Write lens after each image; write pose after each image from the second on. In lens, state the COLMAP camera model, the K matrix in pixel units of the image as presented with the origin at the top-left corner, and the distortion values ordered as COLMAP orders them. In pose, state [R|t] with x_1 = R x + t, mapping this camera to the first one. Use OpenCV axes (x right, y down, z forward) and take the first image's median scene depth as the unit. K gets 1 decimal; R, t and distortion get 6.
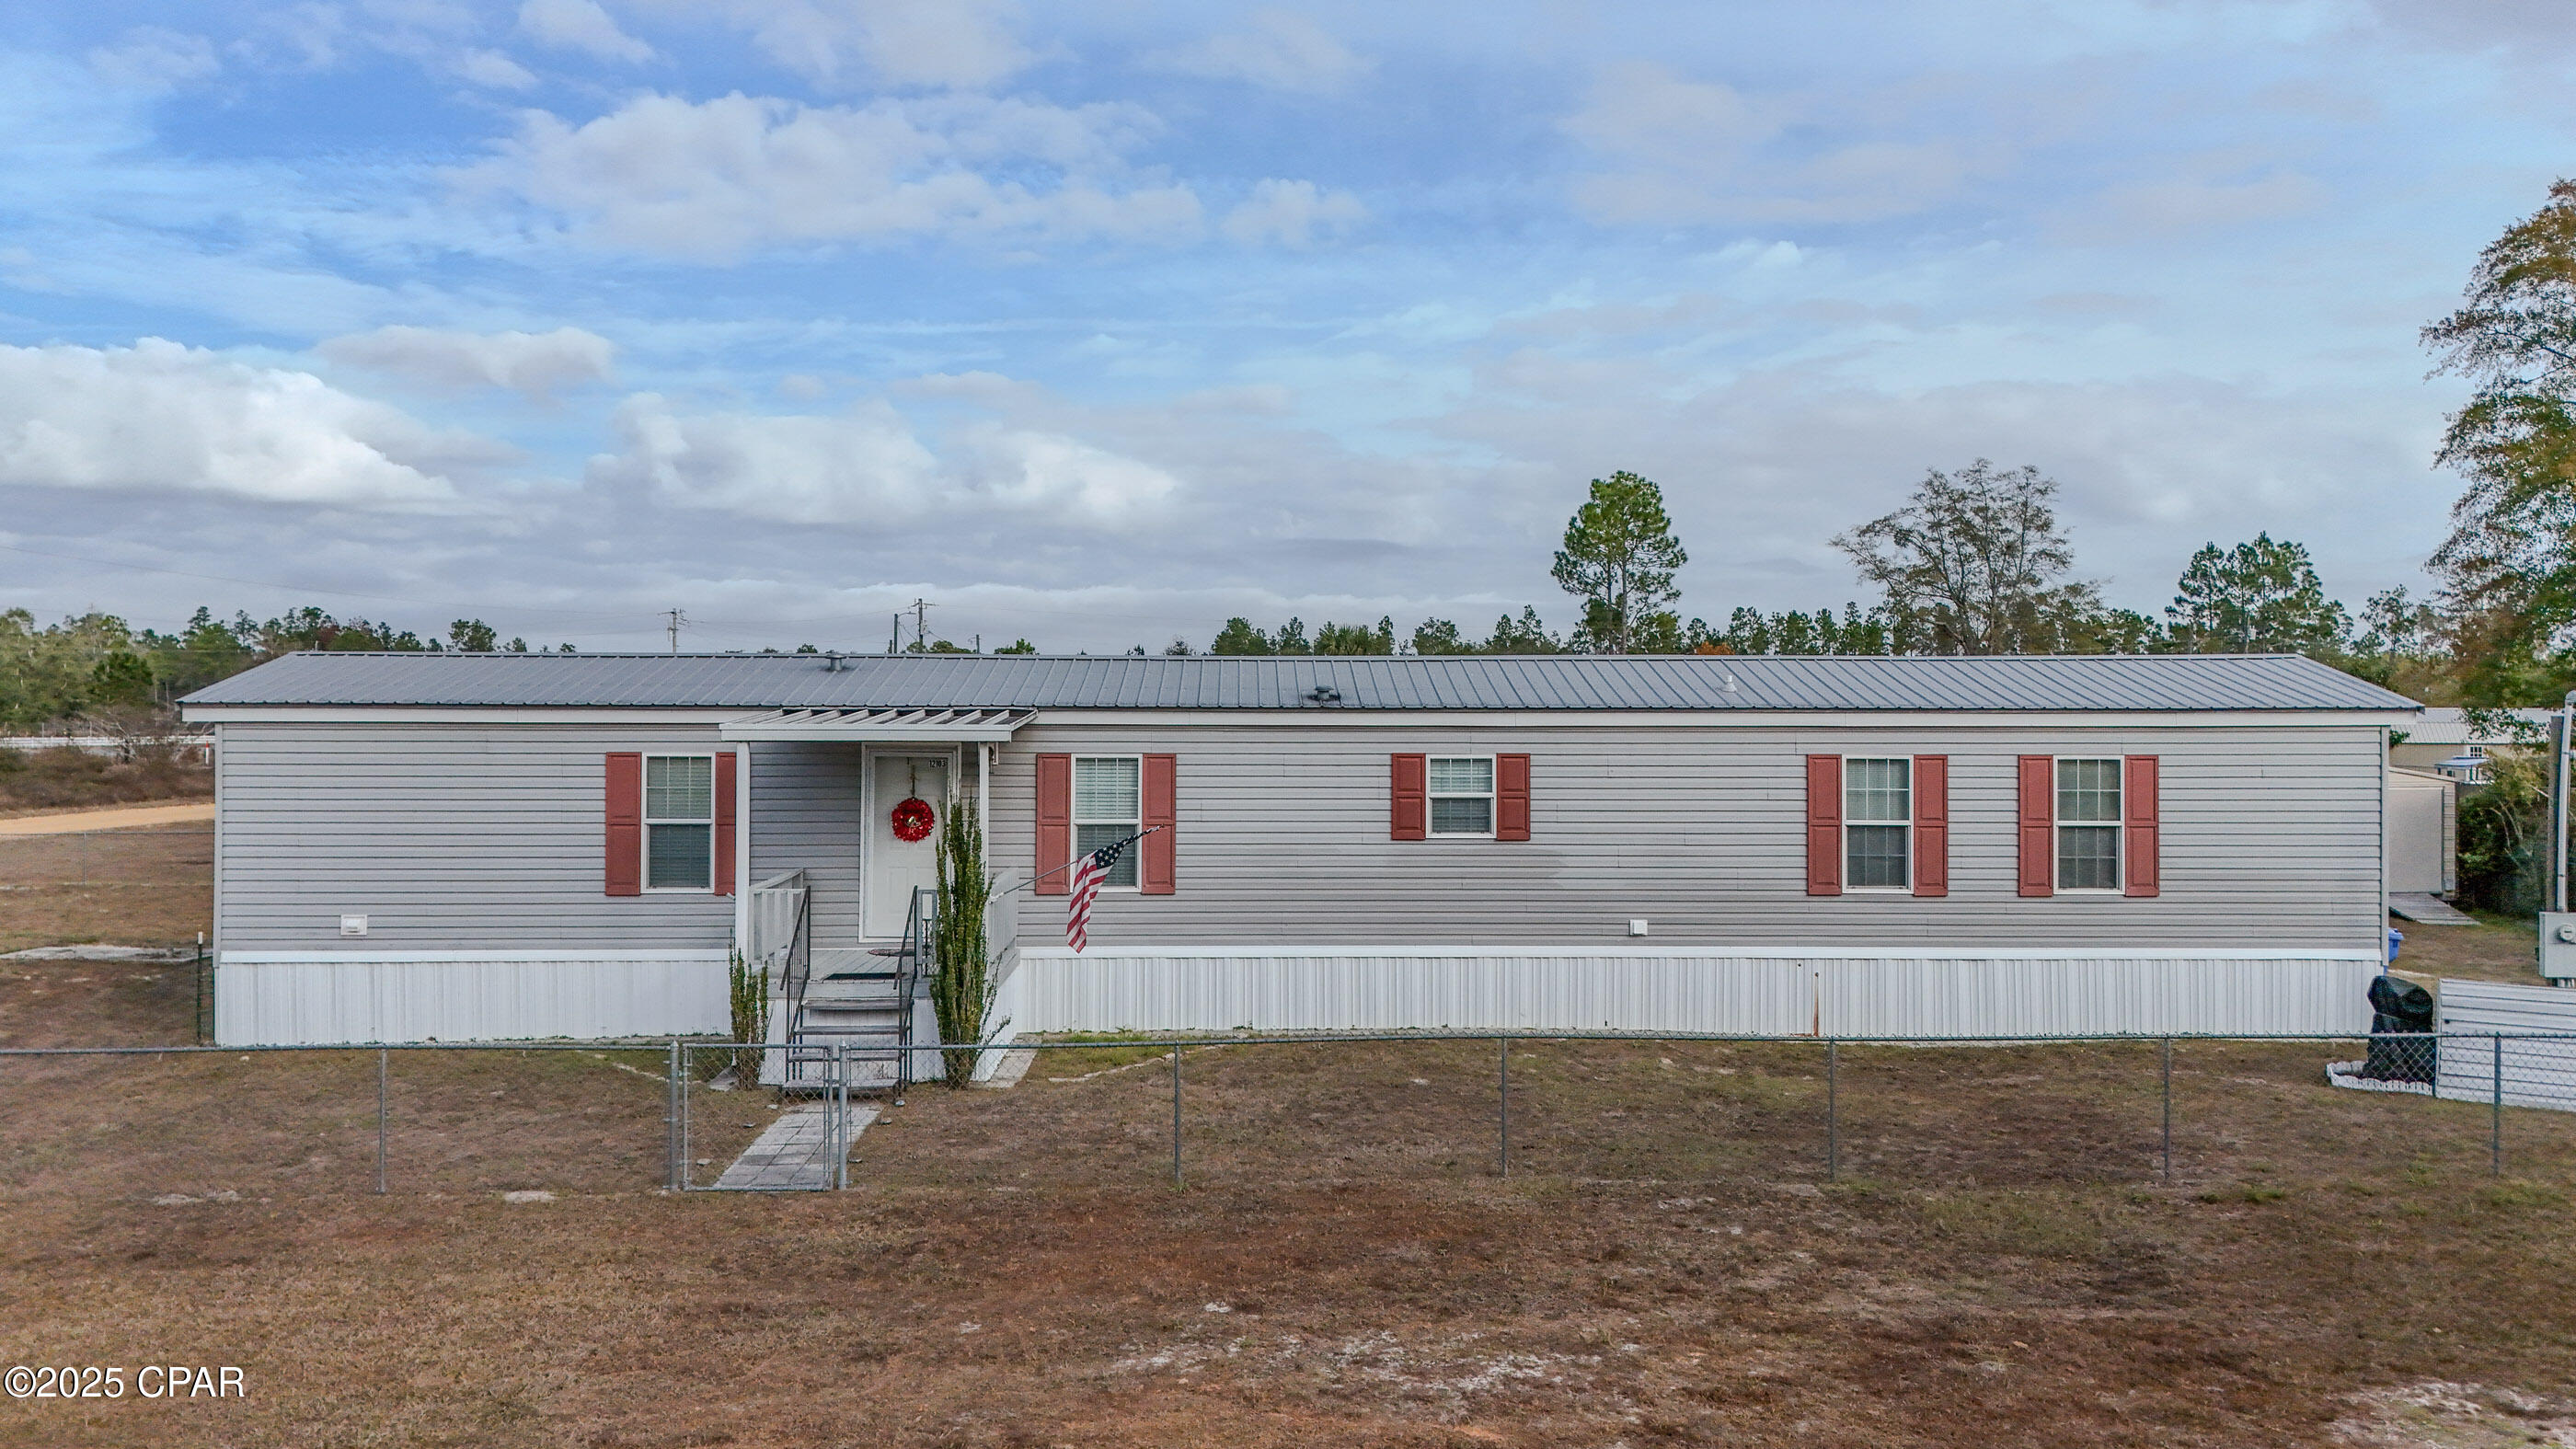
lens RADIAL K [[1844.3, 0, 1321.5], [0, 1844.3, 785.4], [0, 0, 1]] dist [0.056429, -0.000304]
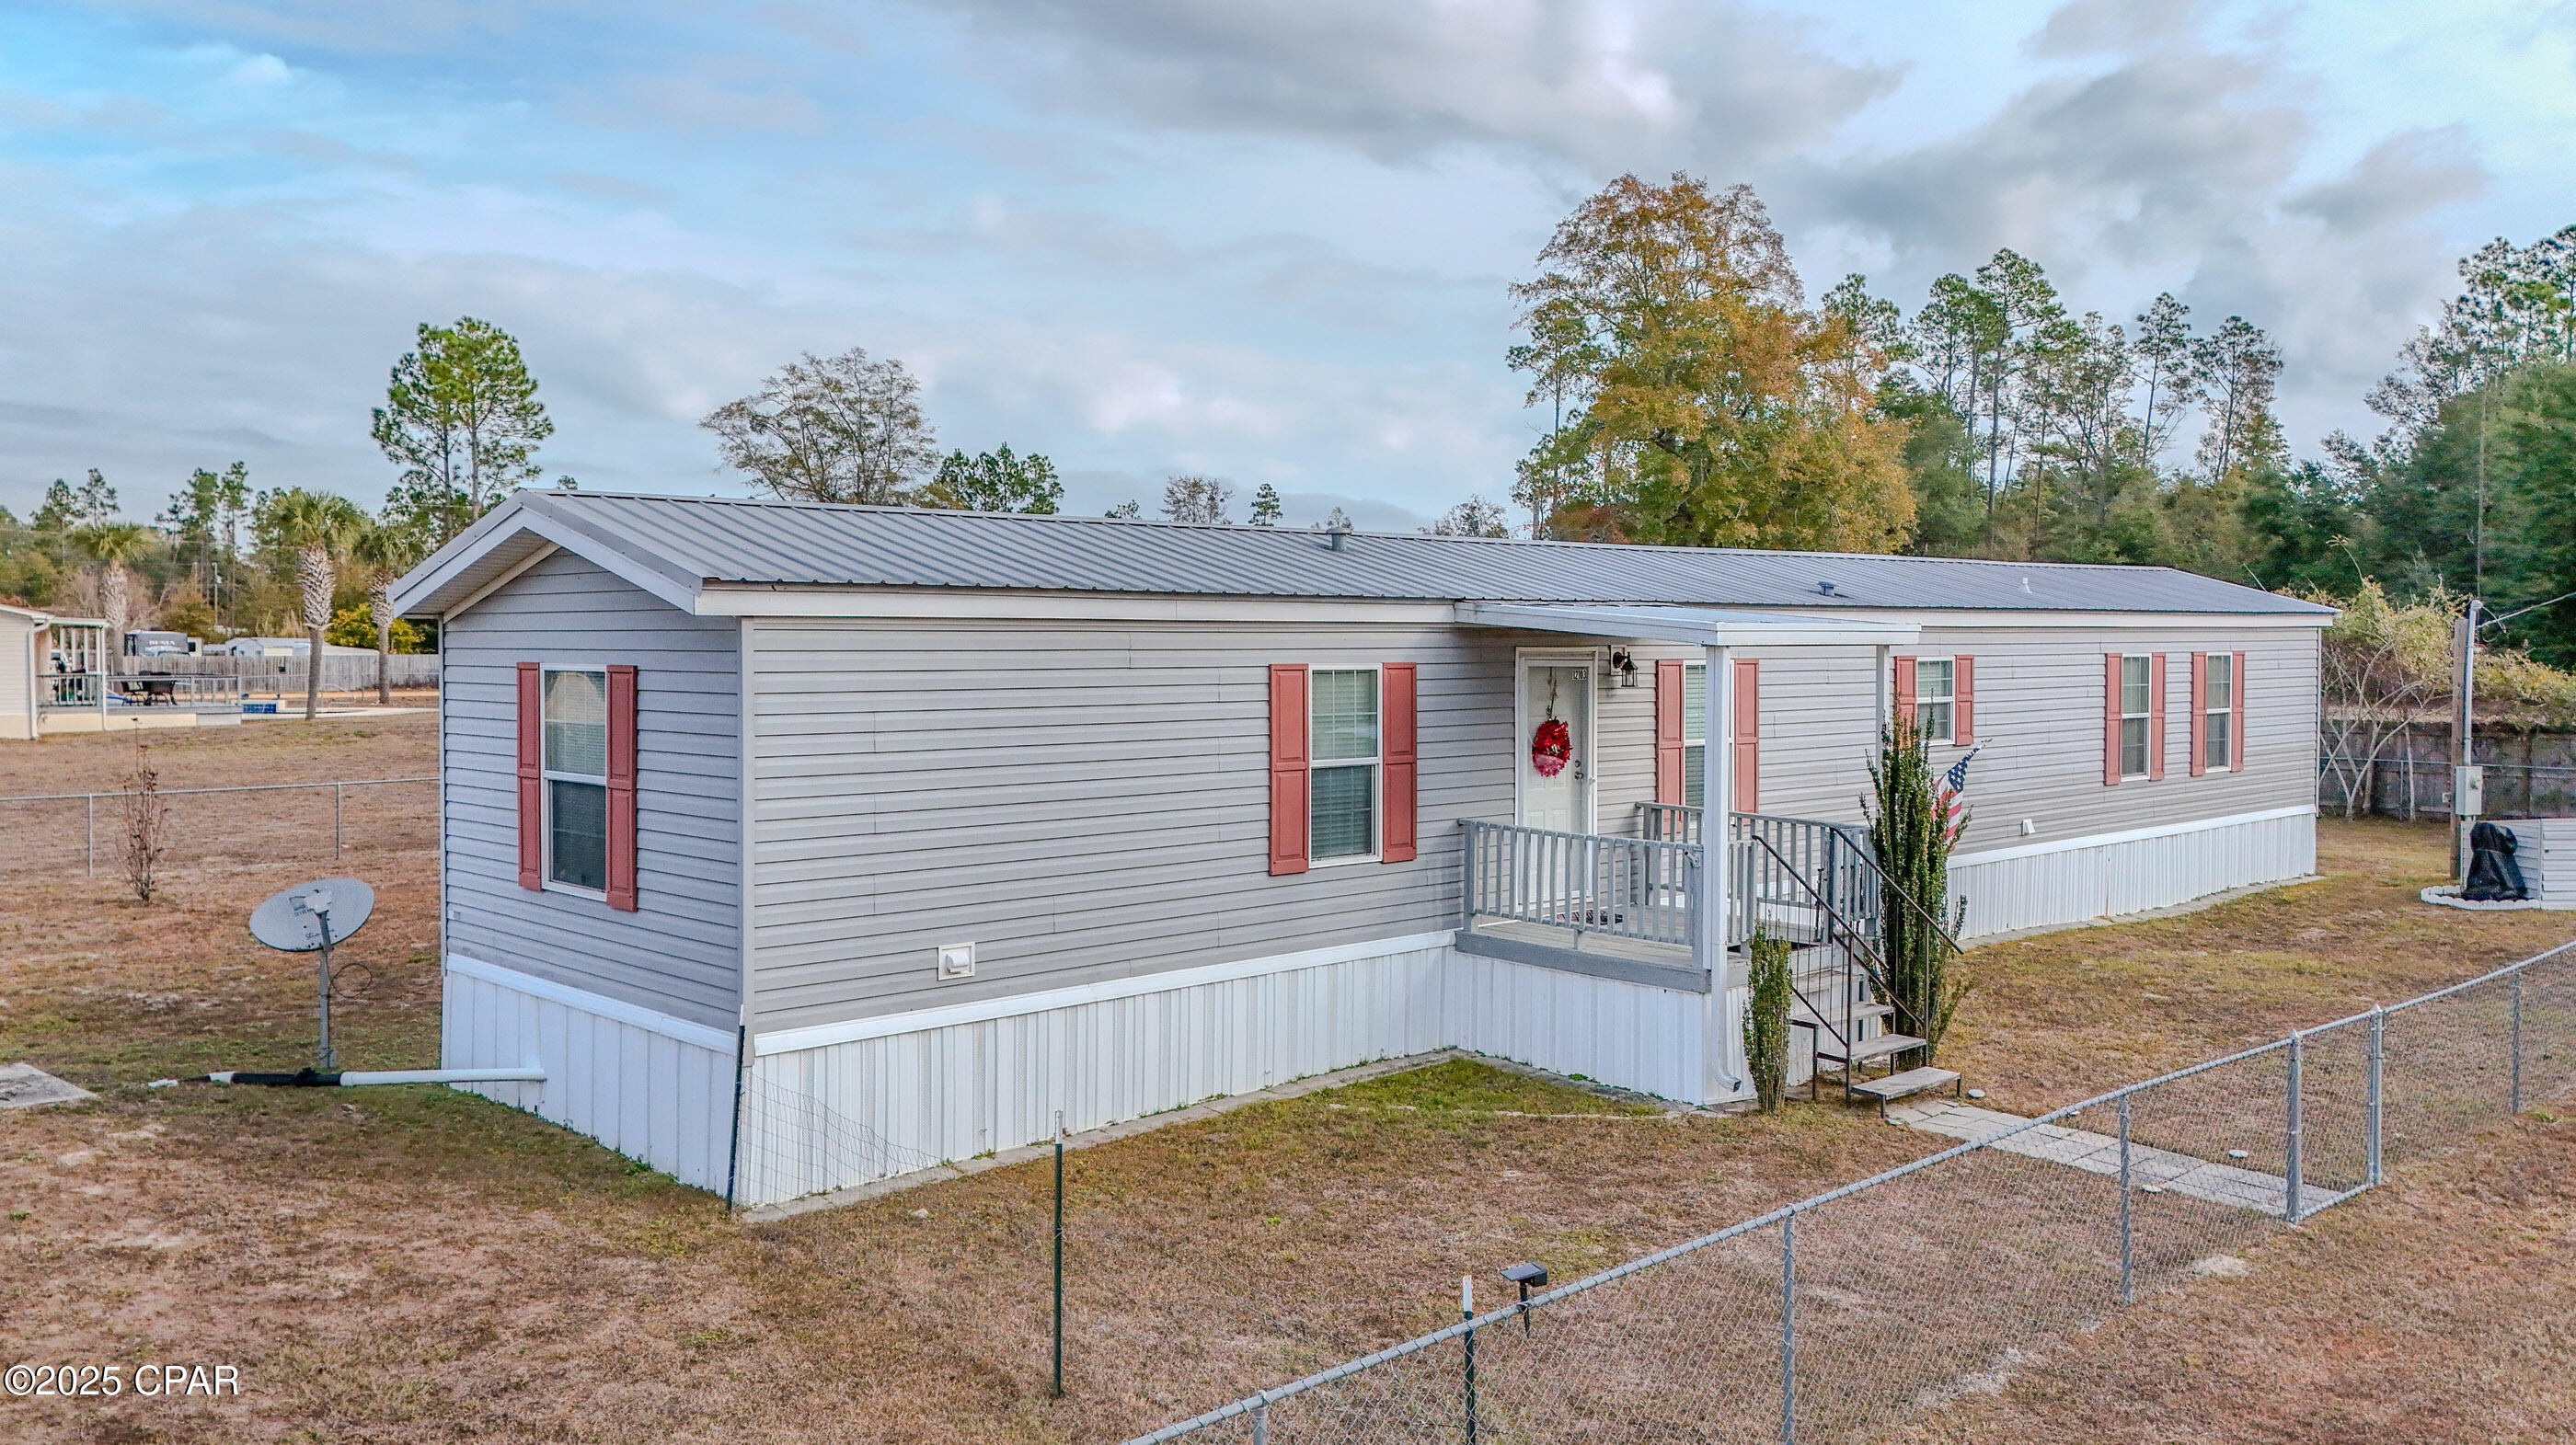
lens RADIAL K [[1967.6, 0, 1352.4], [0, 1967.6, 720.7], [0, 0, 1]] dist [0.003528, -0.000508]
pose [[0.739571, -0.028240, 0.672486, -0.819395], [0.017713, 0.999590, 0.022497, -0.012664], [-0.672845, -0.004726, 0.739768, 0.447936]]
